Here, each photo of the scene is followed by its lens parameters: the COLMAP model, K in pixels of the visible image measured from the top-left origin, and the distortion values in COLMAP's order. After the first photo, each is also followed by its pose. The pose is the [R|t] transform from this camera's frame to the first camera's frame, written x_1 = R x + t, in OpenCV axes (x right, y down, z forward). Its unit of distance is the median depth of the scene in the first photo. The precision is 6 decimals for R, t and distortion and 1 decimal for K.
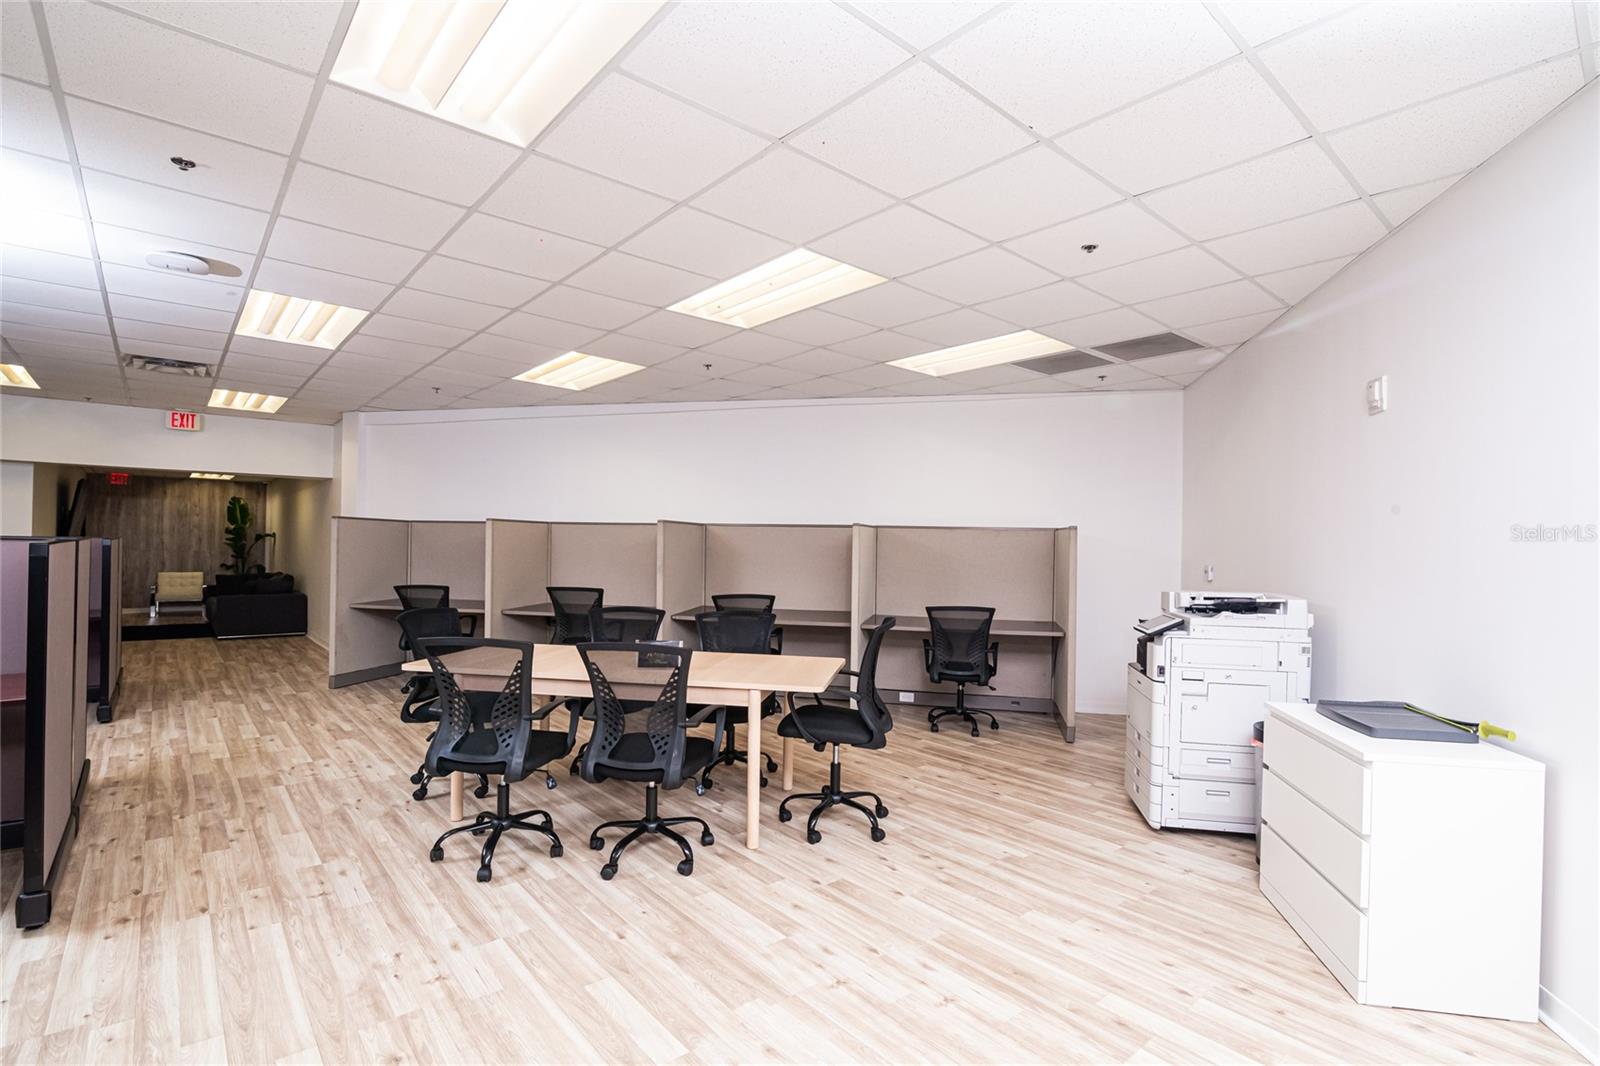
lens RADIAL K [[753.4, 0, 806.9], [0, 753.4, 543.6], [0, 0, 1]] dist [-0.017317, 0.001393]
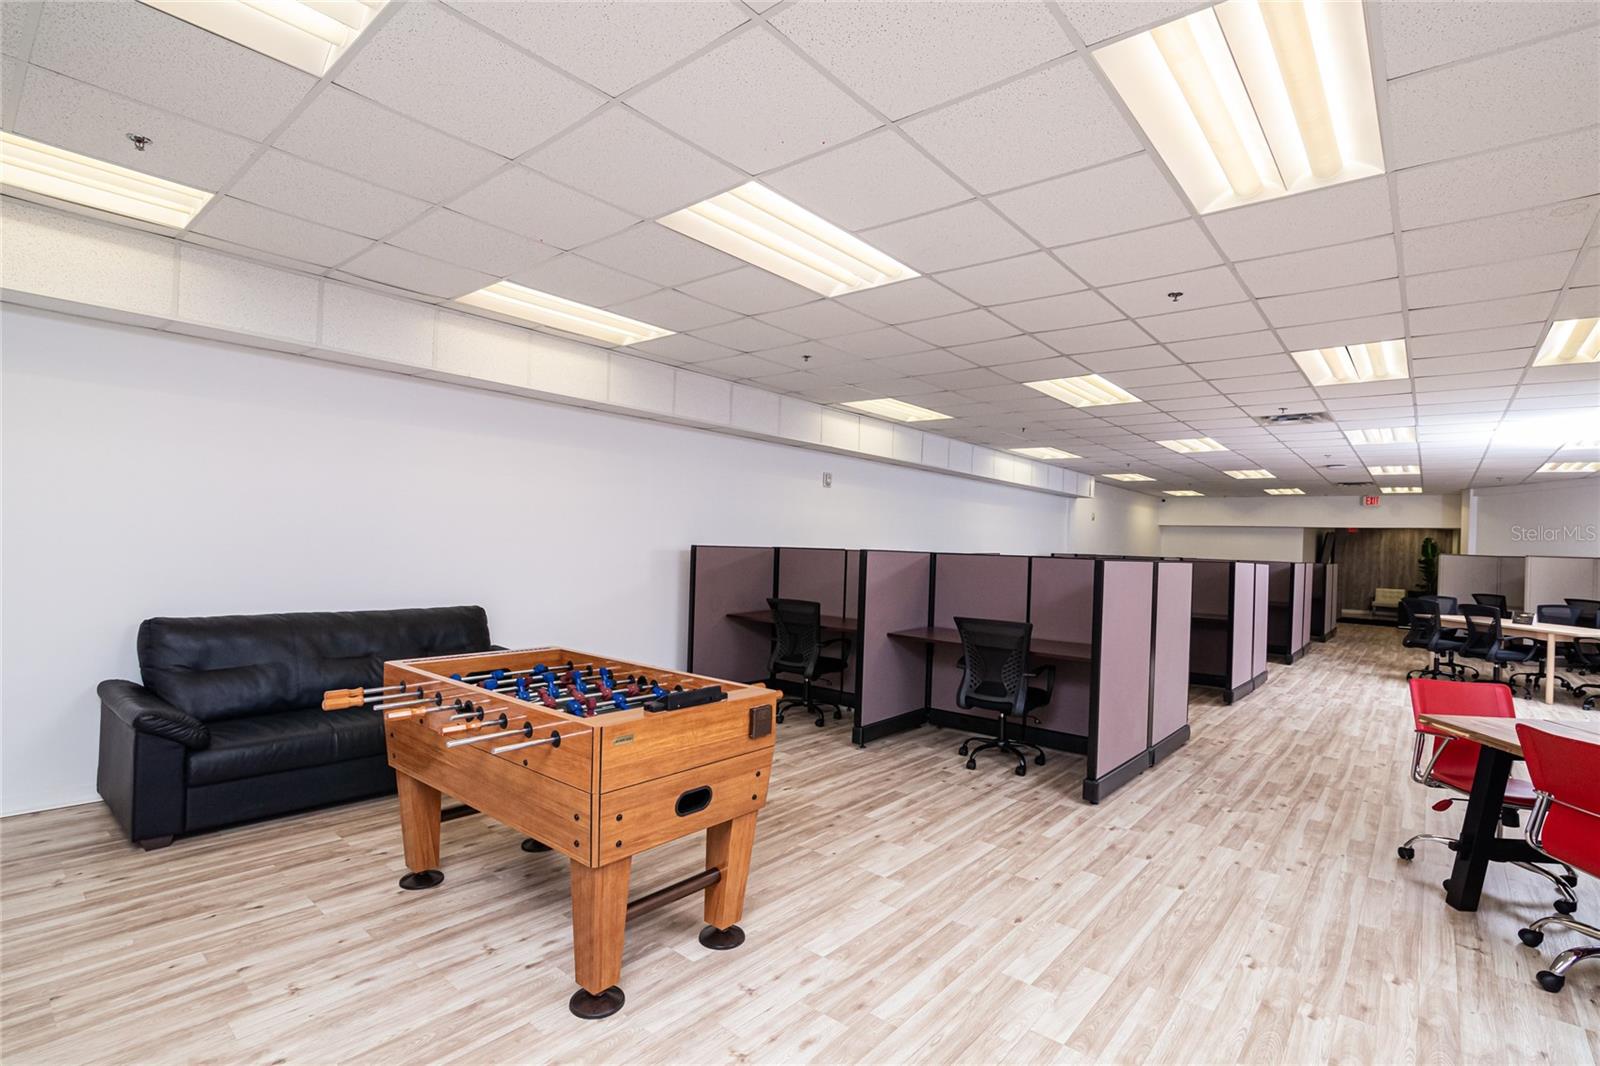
lens RADIAL K [[753.4, 0, 793.4], [0, 753.4, 548.2], [0, 0, 1]] dist [-0.017317, 0.001393]
pose [[0.148340, -0.005189, -0.988923, 0.473474], [-0.030885, 0.999474, -0.009877, 0.008585], [0.988454, 0.032008, 0.148102, -0.420064]]
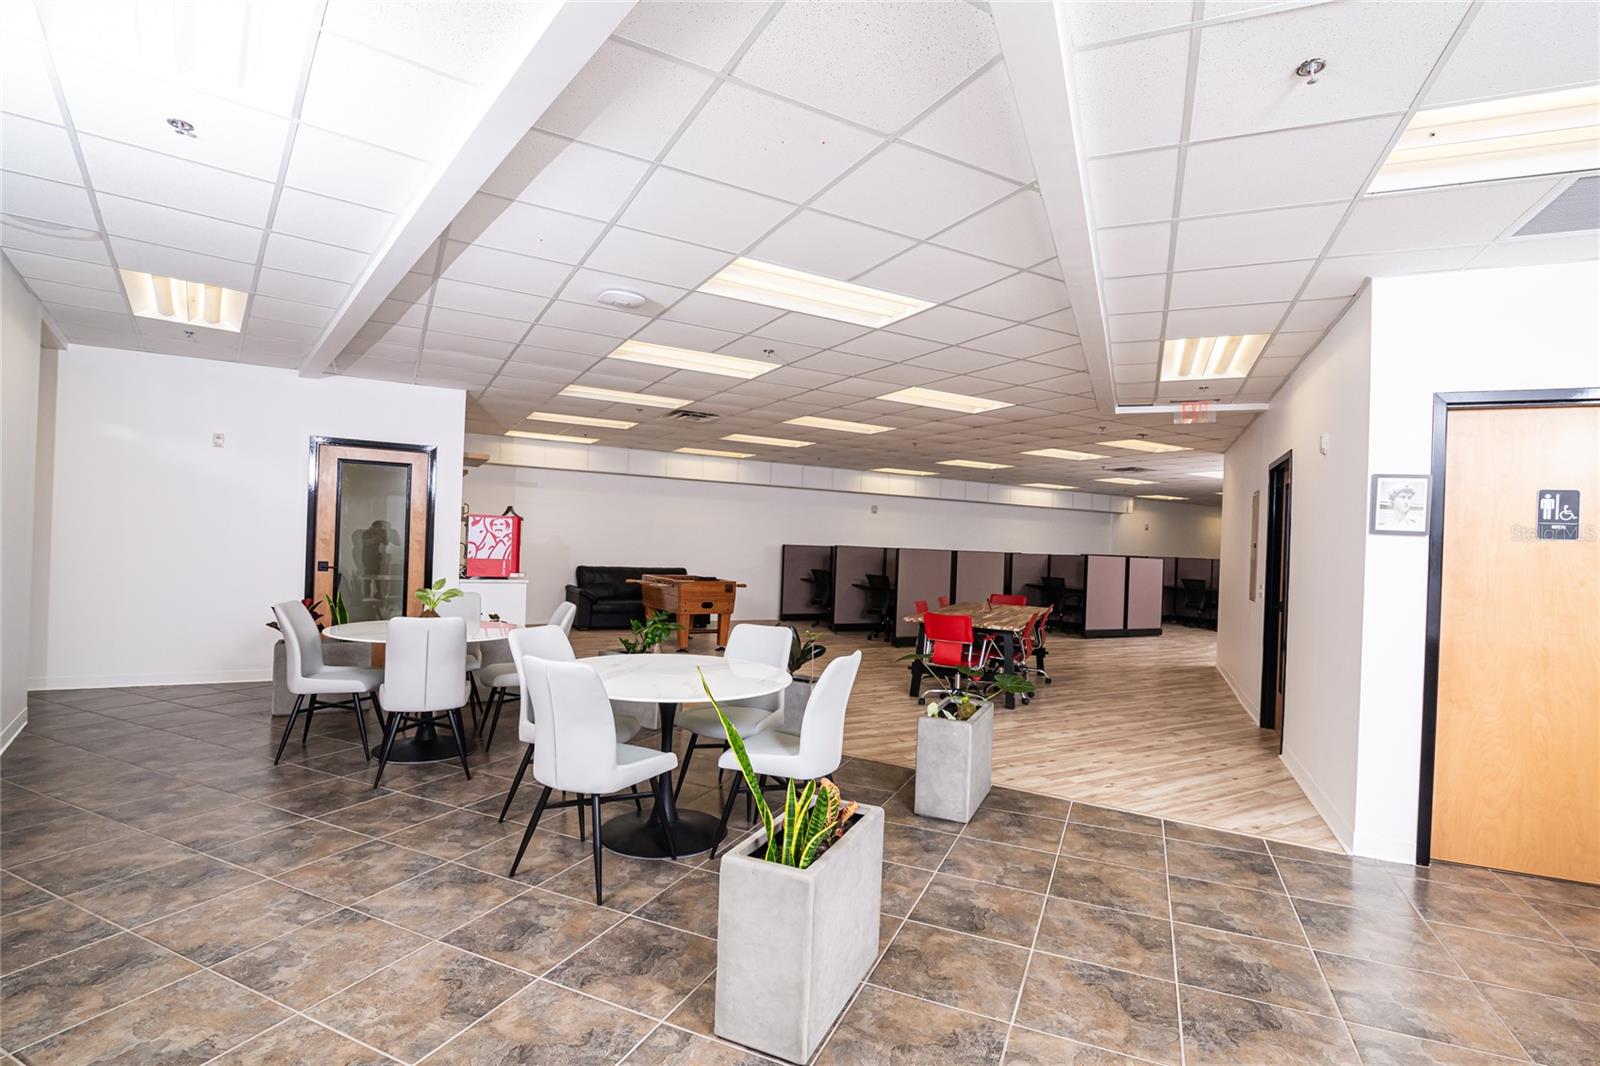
lens RADIAL K [[753.4, 0, 804.4], [0, 753.4, 533.6], [0, 0, 1]] dist [-0.017317, 0.001393]
pose [[-0.211219, -0.035491, -0.976794, 0.984068], [-0.043442, 0.998694, -0.026893, 0.016283], [0.976473, 0.036753, -0.212485, -0.167388]]
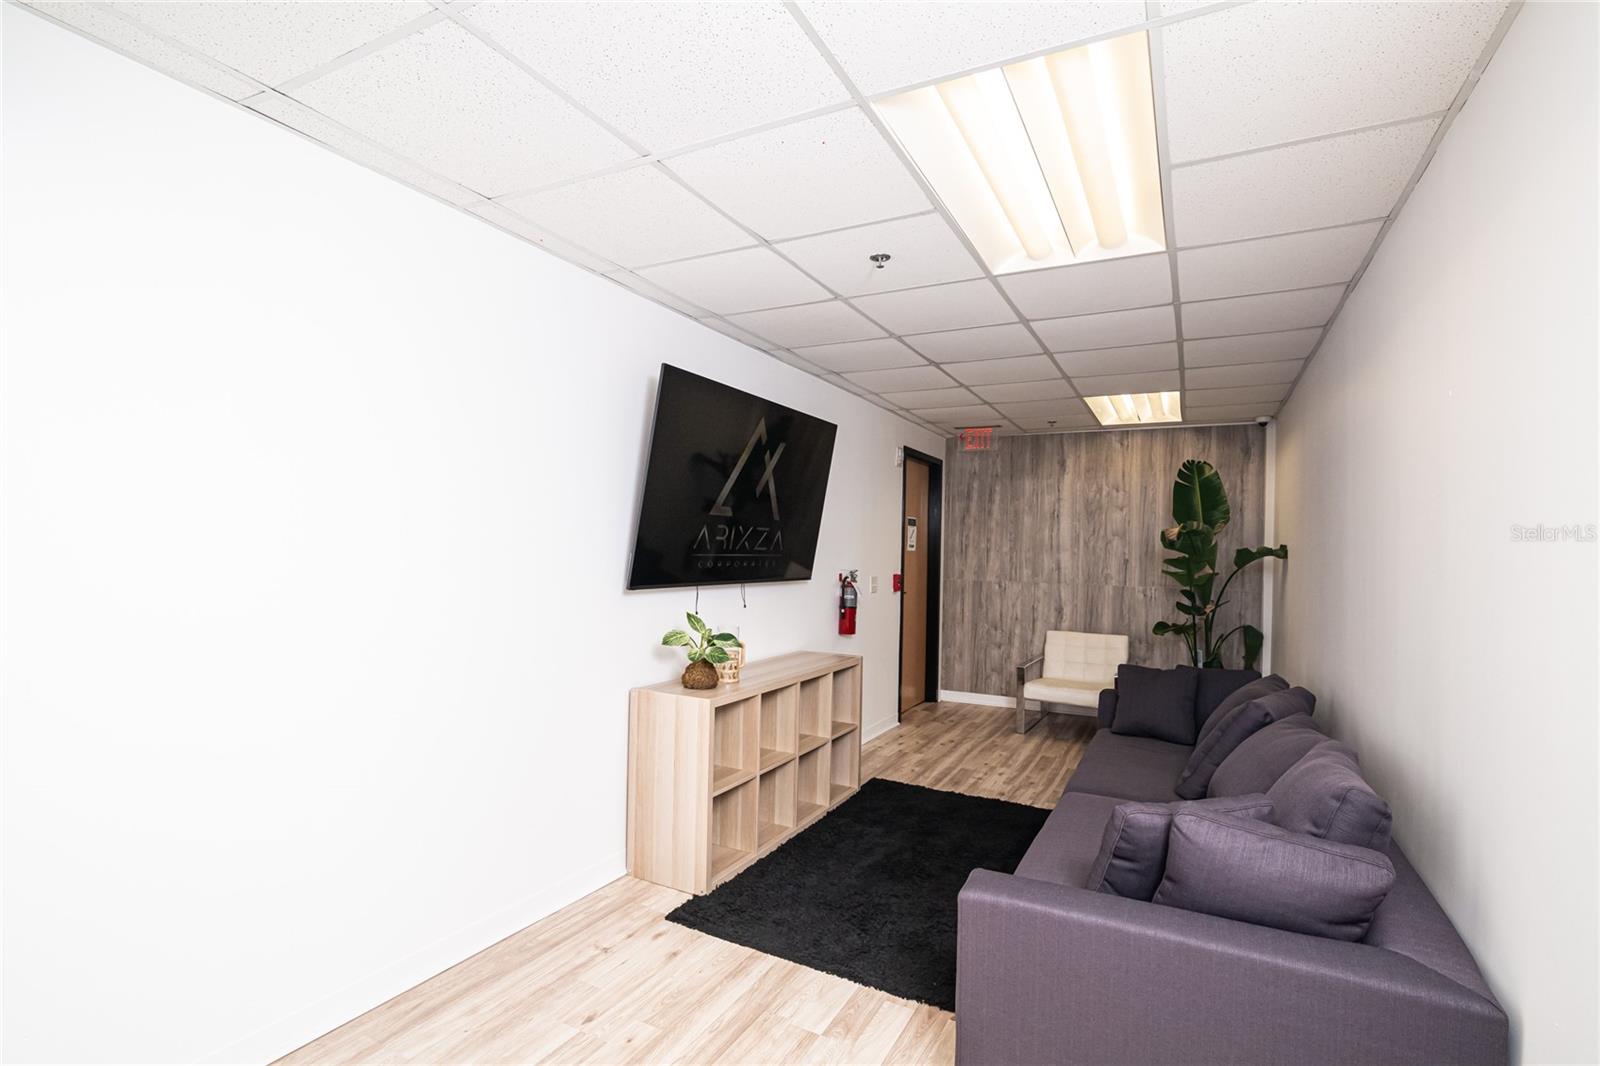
lens RADIAL K [[753.4, 0, 805.3], [0, 753.4, 543.3], [0, 0, 1]] dist [-0.017317, 0.001393]
pose [[0.372890, -0.010841, -0.927812, -0.479628], [-0.005060, 0.999893, -0.013717, -0.010063], [0.927862, 0.009810, 0.372795, 0.671989]]
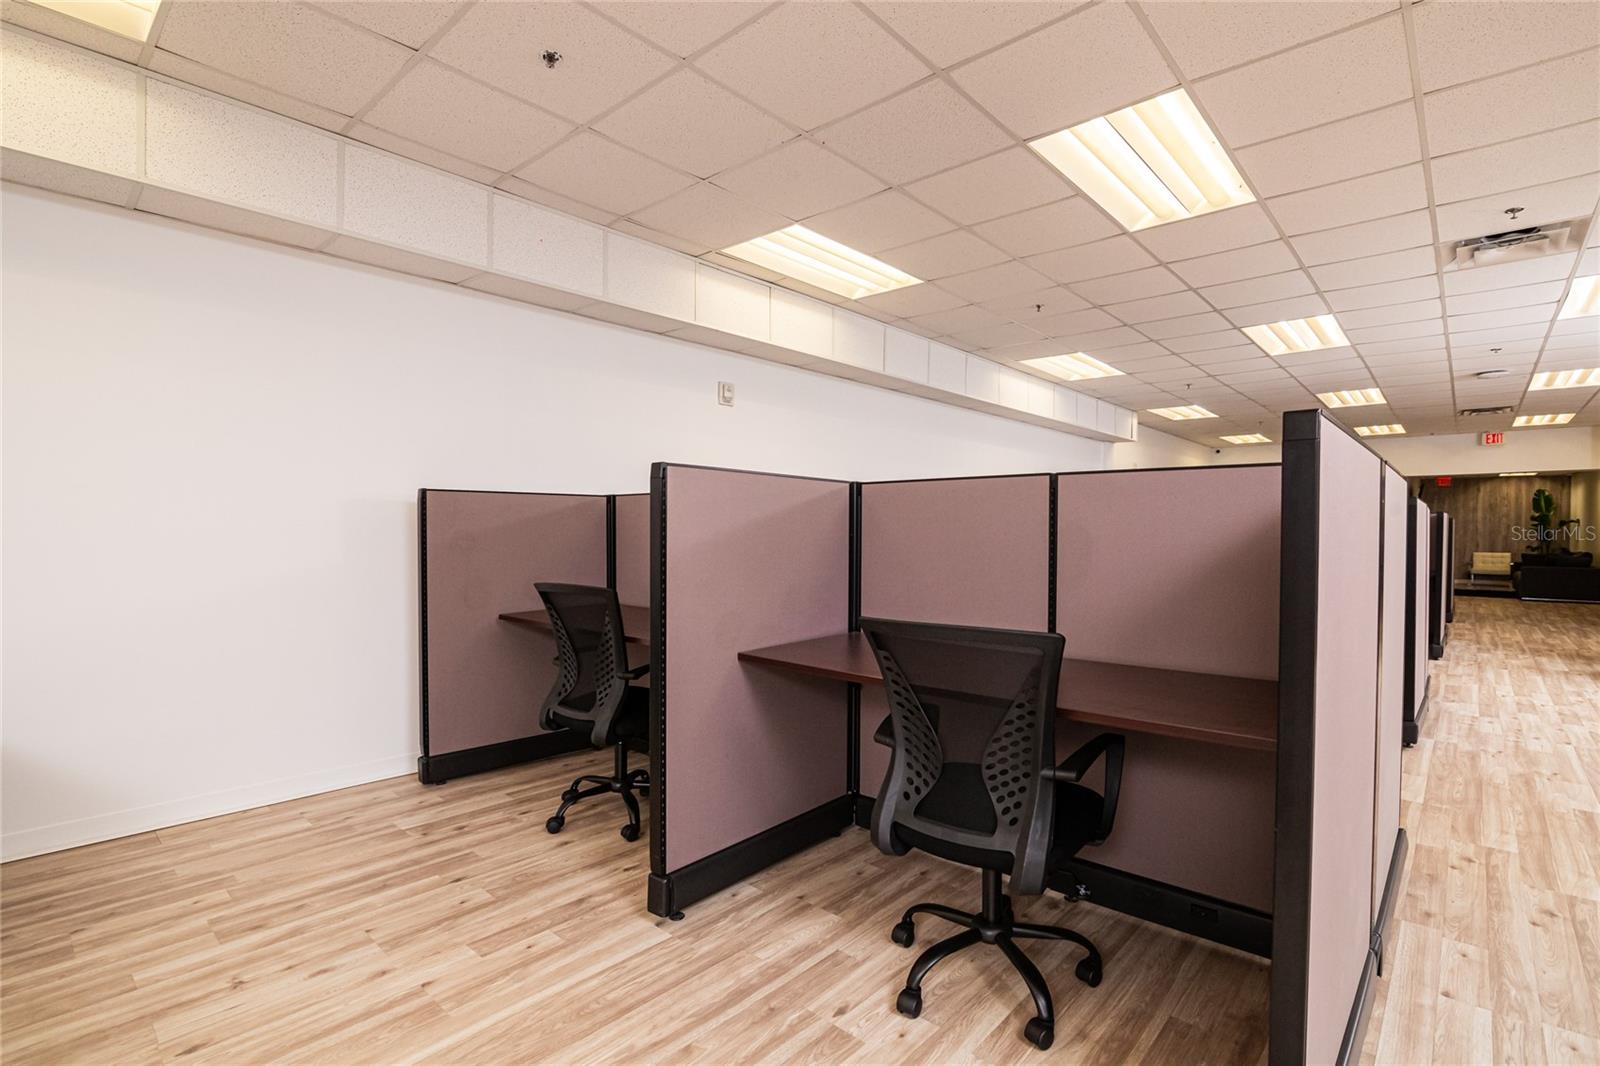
lens RADIAL K [[753.4, 0, 794.5], [0, 753.4, 537.8], [0, 0, 1]] dist [-0.017317, 0.001393]
pose [[0.119576, -0.003319, -0.992820, 0.260383], [-0.002540, 0.999990, -0.003649, 0.021660], [0.992822, 0.002958, 0.119566, -0.315434]]
